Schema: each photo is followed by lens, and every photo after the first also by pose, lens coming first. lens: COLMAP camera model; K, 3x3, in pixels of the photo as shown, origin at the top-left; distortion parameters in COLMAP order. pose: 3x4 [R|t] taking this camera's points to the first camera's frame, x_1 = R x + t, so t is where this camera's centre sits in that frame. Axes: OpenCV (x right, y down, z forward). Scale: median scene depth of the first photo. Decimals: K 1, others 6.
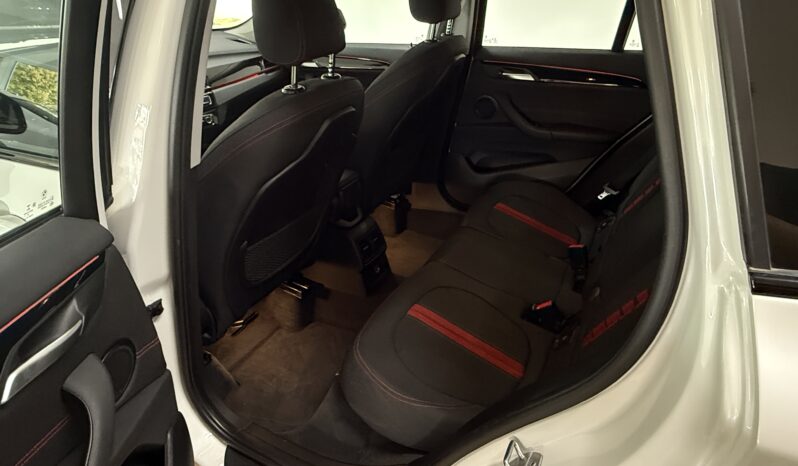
lens RADIAL K [[500.9, 0, 399.0], [0, 500.9, 233.0], [0, 0, 1]] dist [-0.000812, 0.000099]
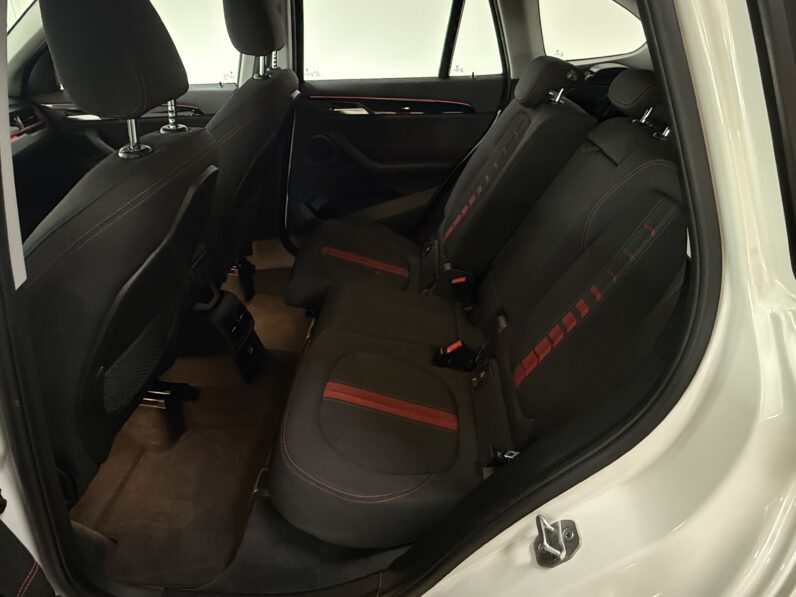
lens RADIAL K [[501.2, 0, 396.6], [0, 501.2, 296.6], [0, 0, 1]] dist [-0.004125, 0.000107]
pose [[0.909590, -0.210910, 0.357999, -0.109842], [0.193493, 0.977478, 0.084248, -0.043118], [-0.367704, -0.007361, 0.929914, 0.114375]]
